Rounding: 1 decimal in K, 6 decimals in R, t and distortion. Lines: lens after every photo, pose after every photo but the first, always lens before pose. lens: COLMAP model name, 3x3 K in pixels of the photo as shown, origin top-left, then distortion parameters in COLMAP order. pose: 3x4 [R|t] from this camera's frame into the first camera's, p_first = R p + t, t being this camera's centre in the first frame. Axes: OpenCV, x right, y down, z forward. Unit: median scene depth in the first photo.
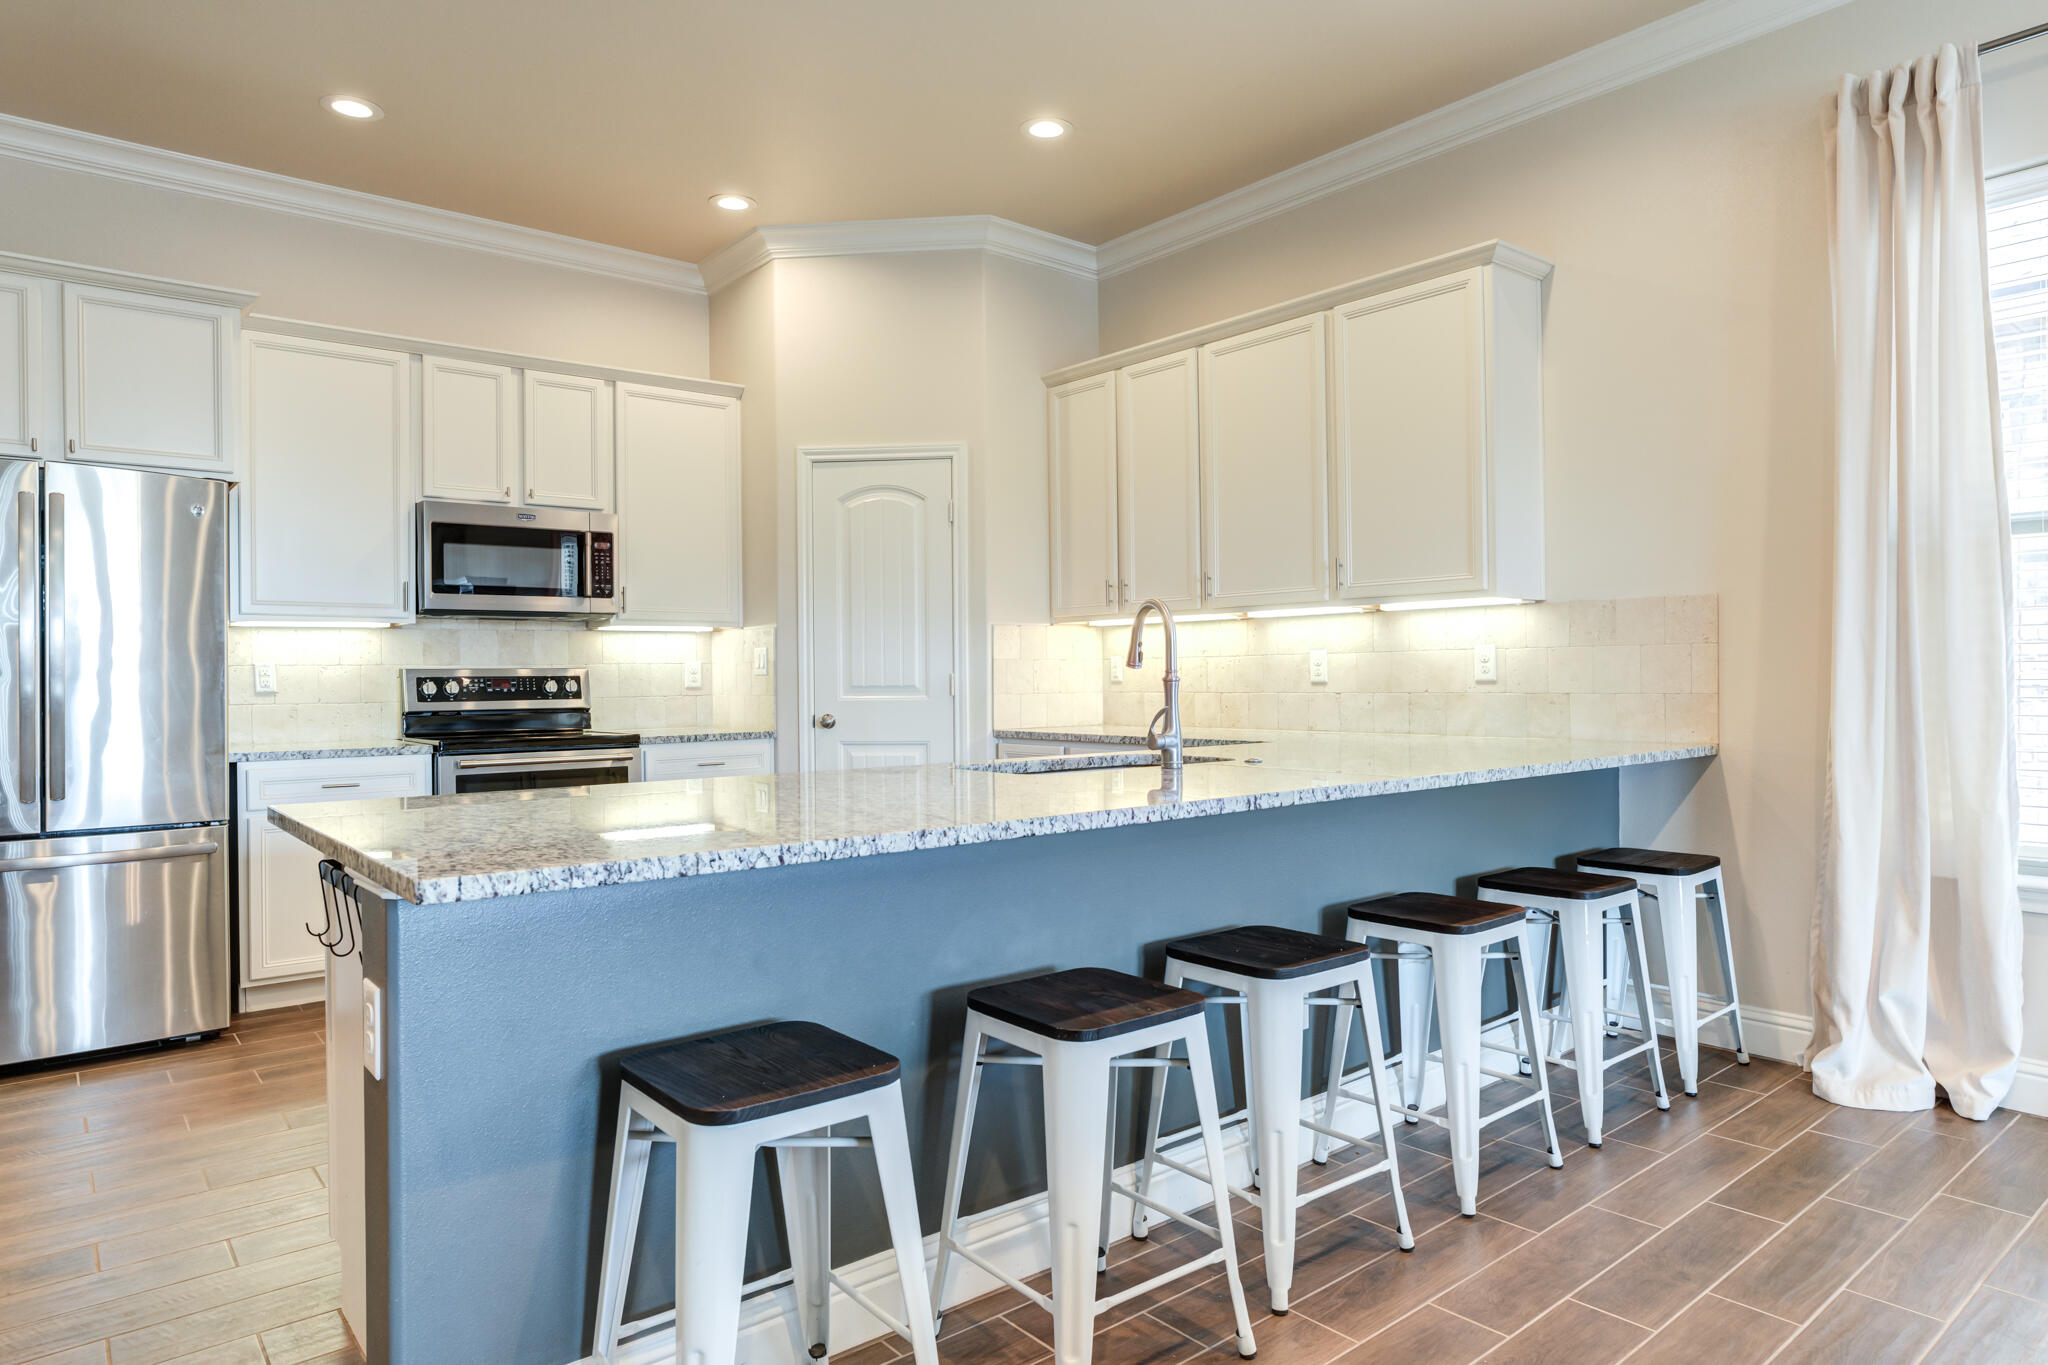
lens RADIAL K [[1257.1, 0, 1041.0], [0, 1257.1, 679.2], [0, 0, 1]] dist [-0.006871, 0.020111]
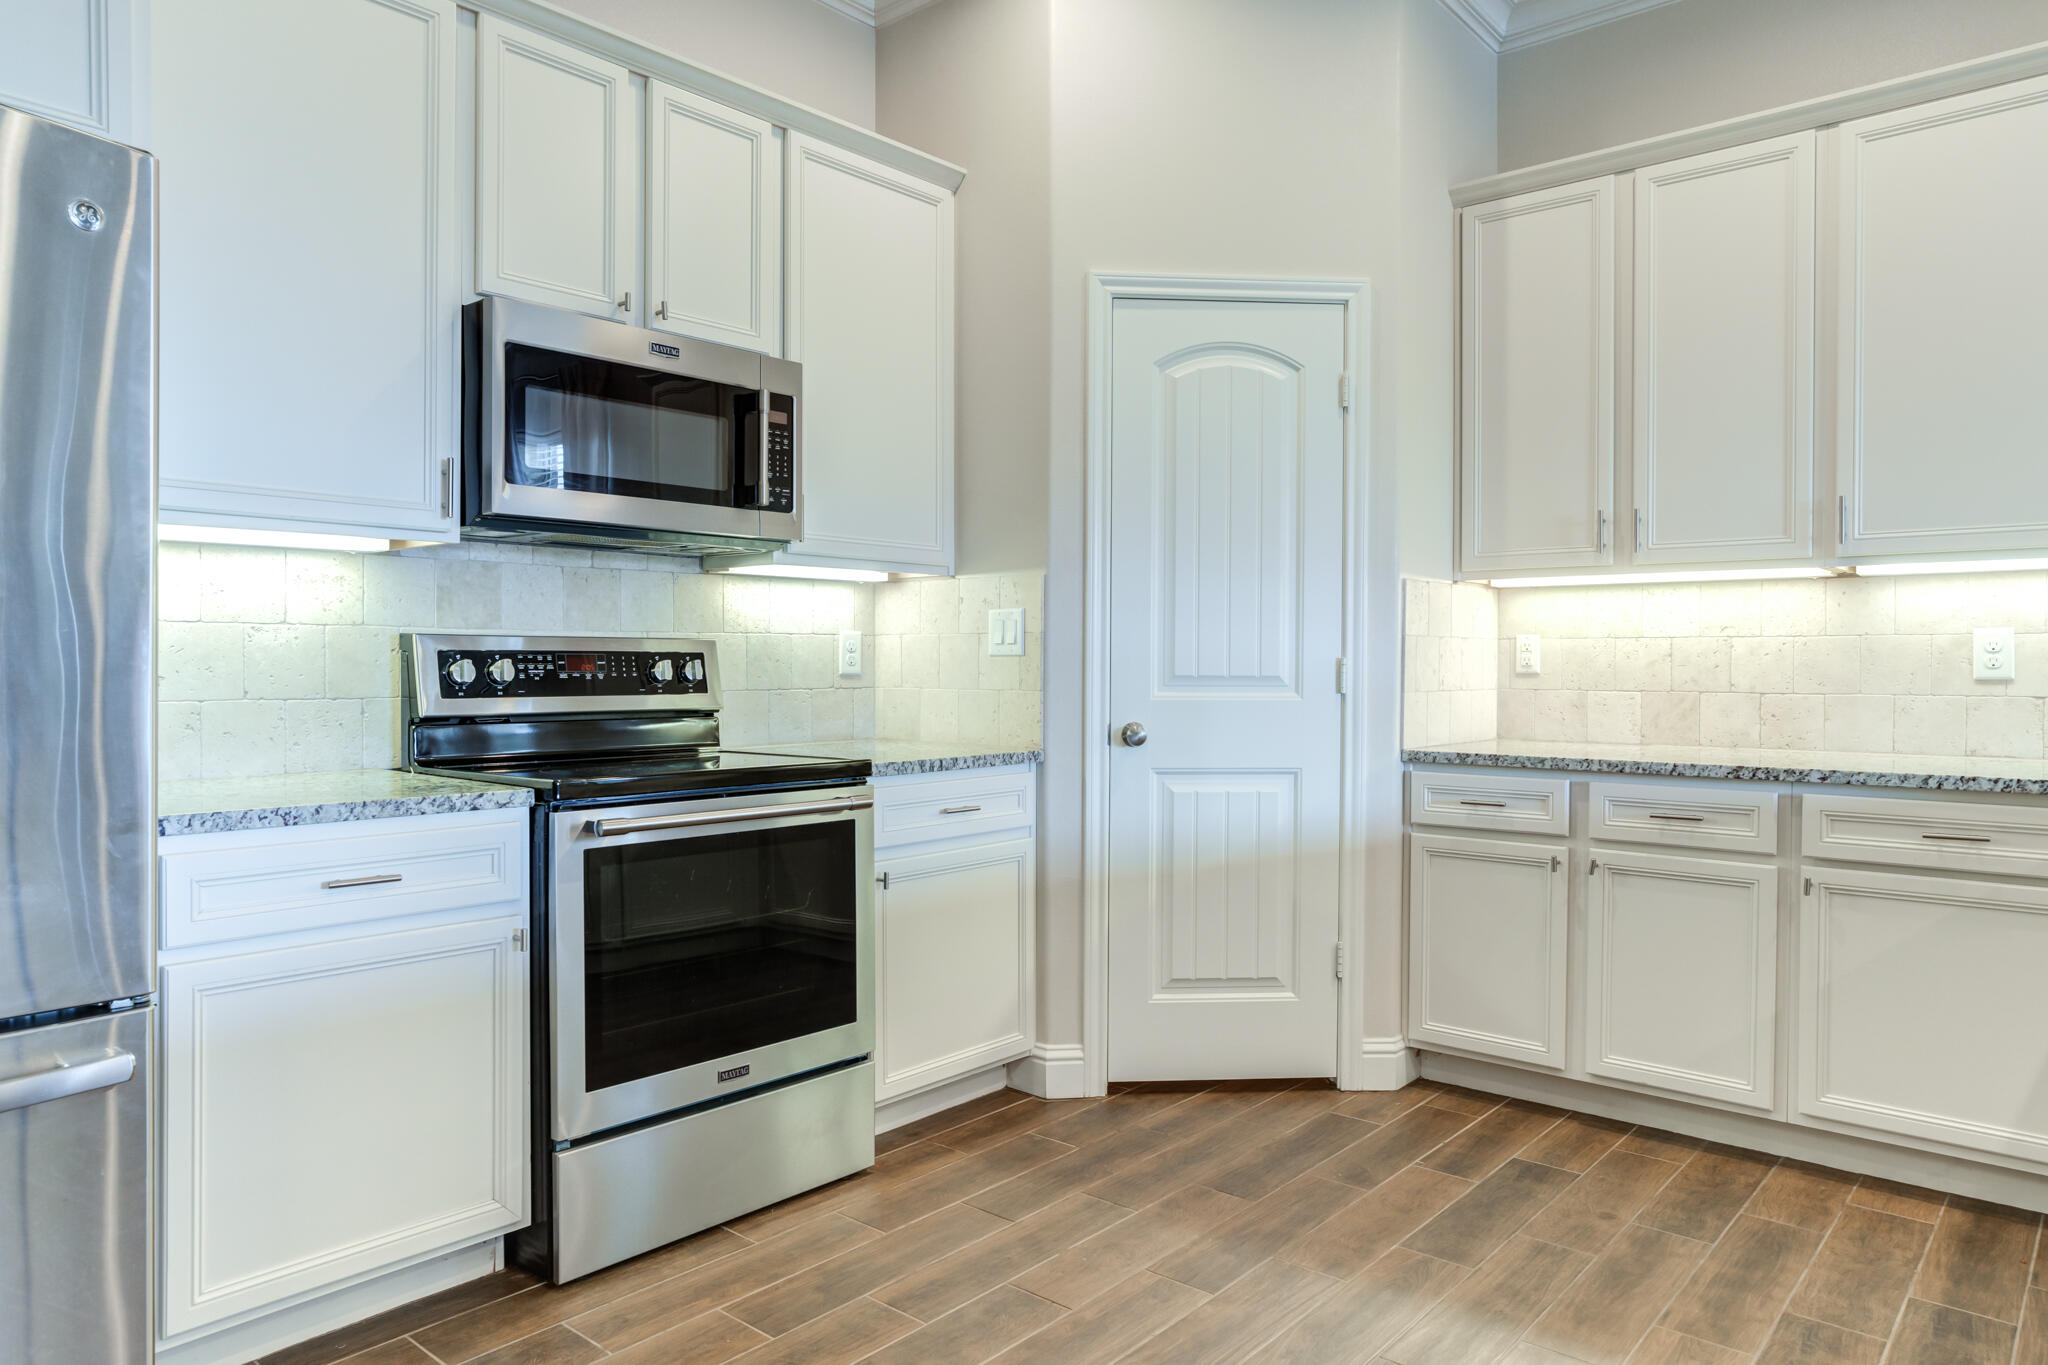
lens RADIAL K [[1325.6, 0, 1036.8], [0, 1325.6, 677.0], [0, 0, 1]] dist [-0.002972, 0.000345]
pose [[0.983827, 0.011379, 0.178759, -0.331136], [-0.012760, 0.999897, 0.006574, 0.002746], [-0.178666, -0.008748, 0.983871, 0.393655]]
